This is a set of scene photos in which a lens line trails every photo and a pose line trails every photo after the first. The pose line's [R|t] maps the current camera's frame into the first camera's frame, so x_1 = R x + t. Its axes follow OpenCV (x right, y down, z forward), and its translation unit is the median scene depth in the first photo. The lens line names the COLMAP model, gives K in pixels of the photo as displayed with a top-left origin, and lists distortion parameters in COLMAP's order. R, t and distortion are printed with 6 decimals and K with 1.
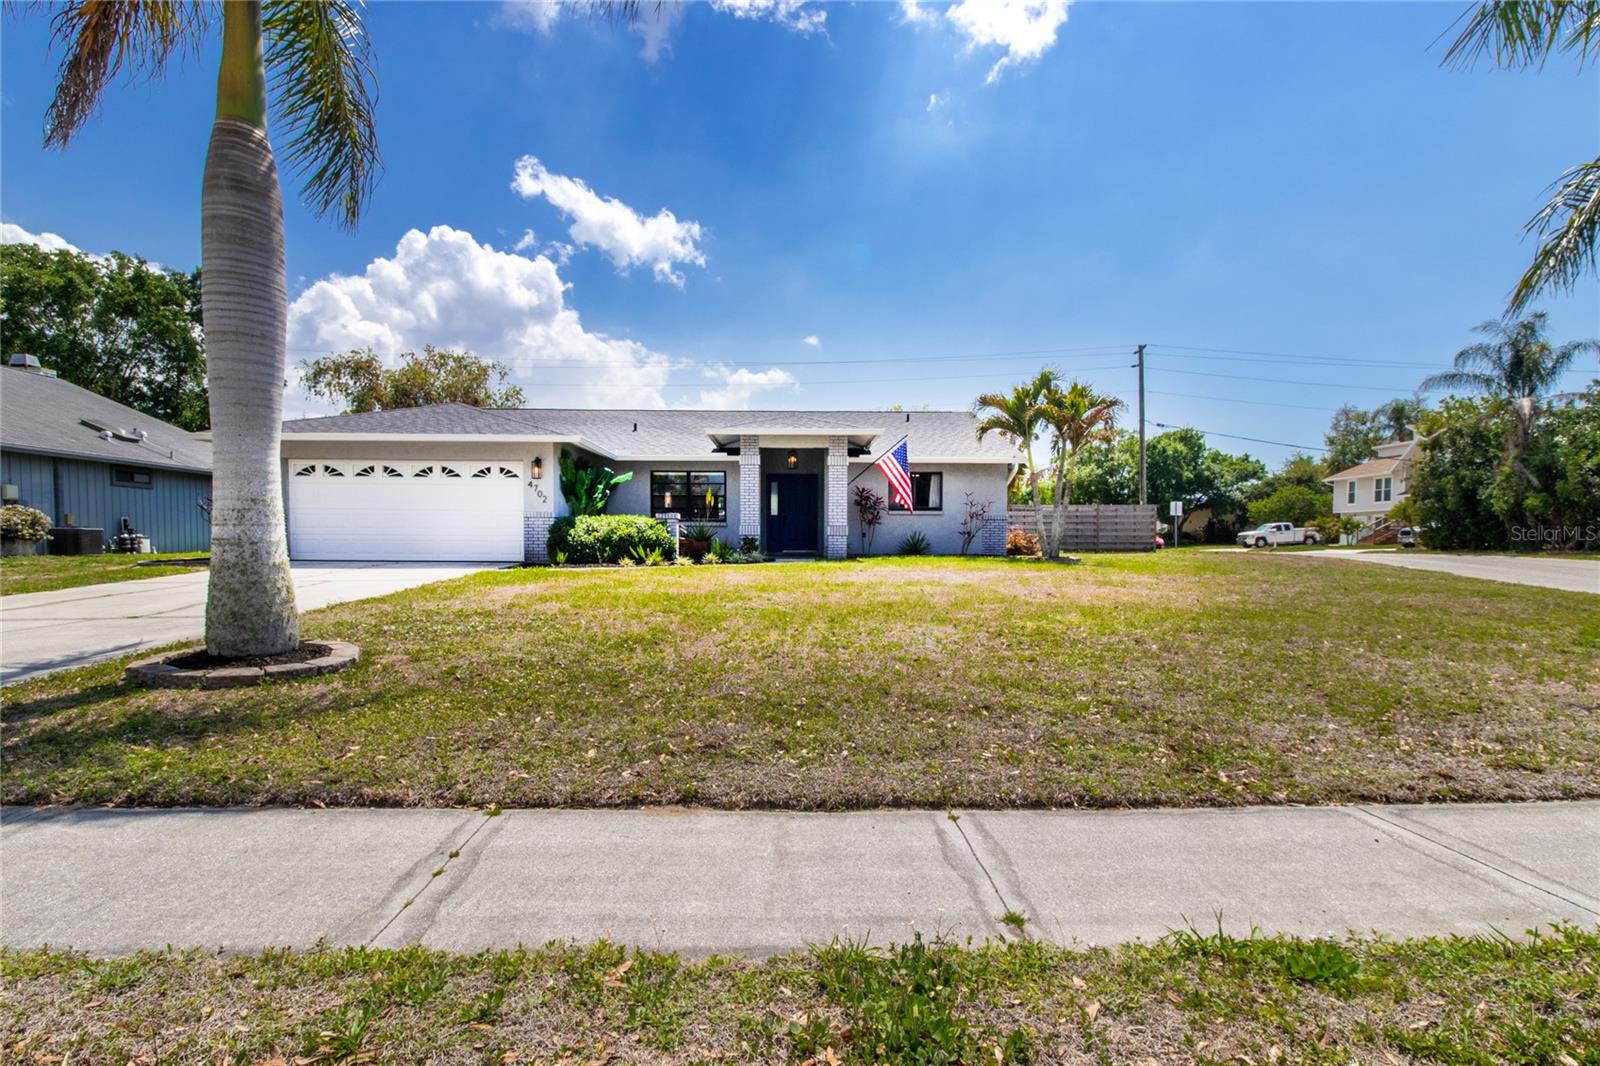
lens RADIAL K [[817.6, 0, 800.8], [0, 817.6, 528.2], [0, 0, 1]] dist [-0.000521, -0.000003]
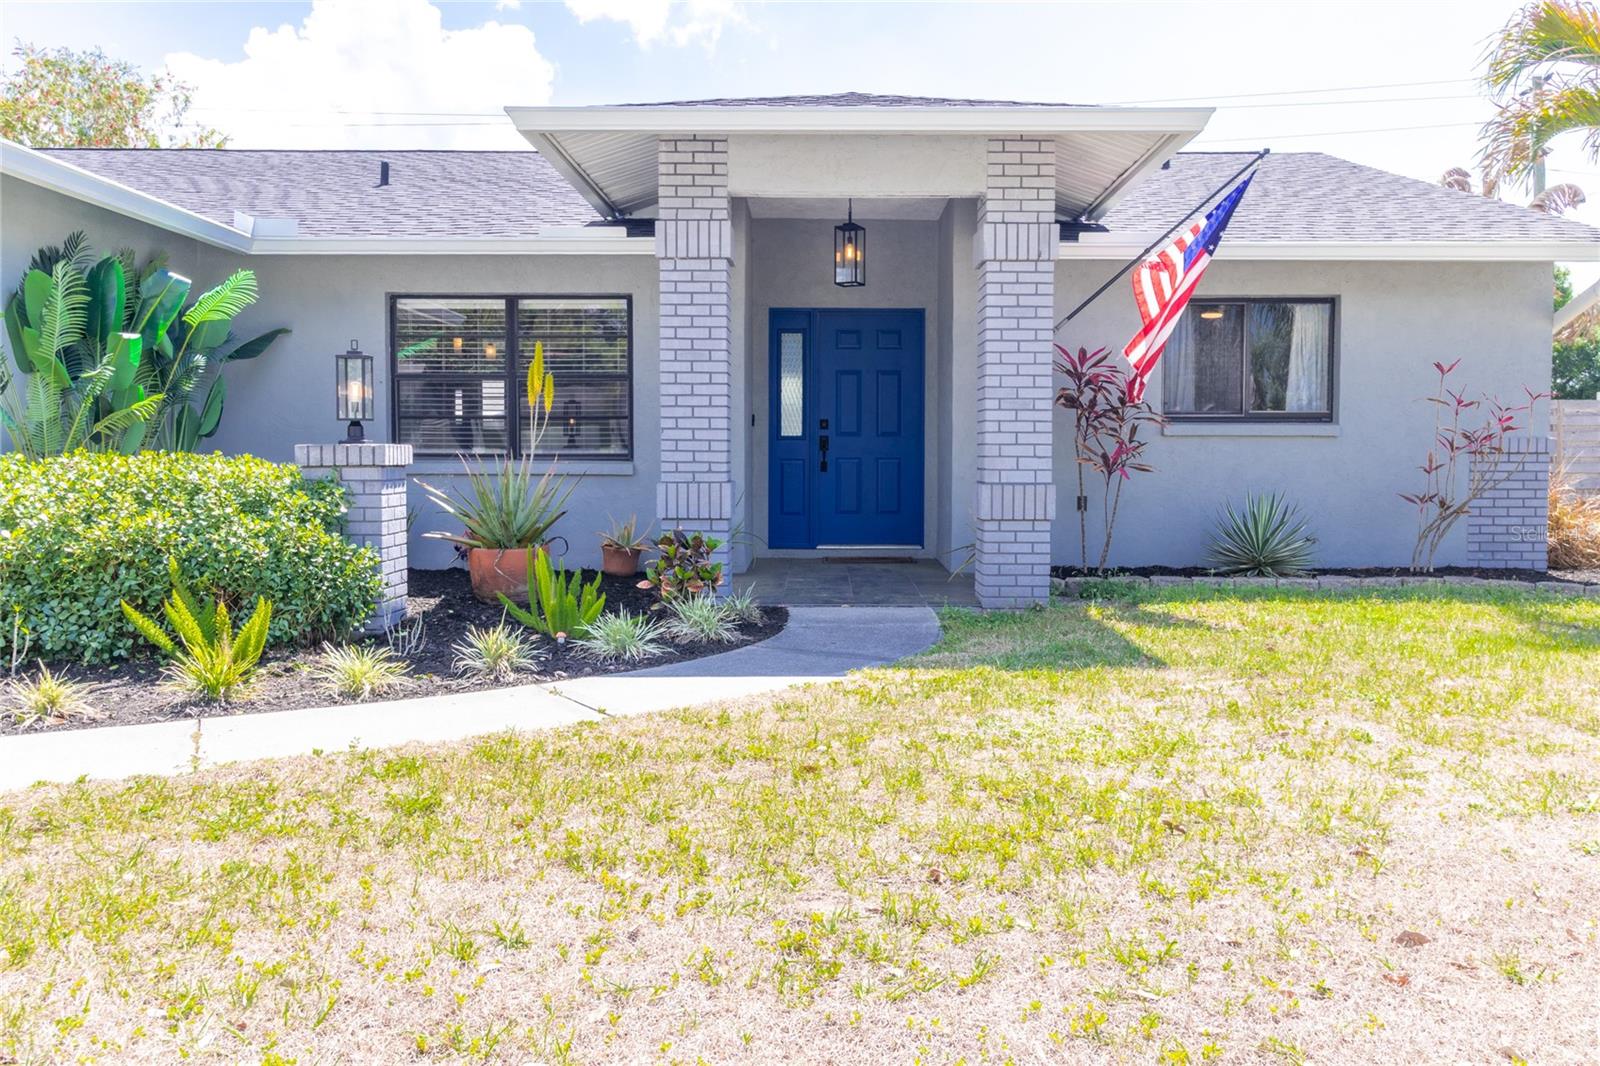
lens RADIAL K [[1339.8, 0, 801.6], [0, 1339.8, 534.2], [0, 0, 1]] dist [0.018392, 0.005342]
pose [[0.999539, 0.000449, -0.030342, -0.013164], [0.001661, 0.997583, 0.069460, -0.015339], [0.030300, -0.069478, 0.997123, 0.502969]]
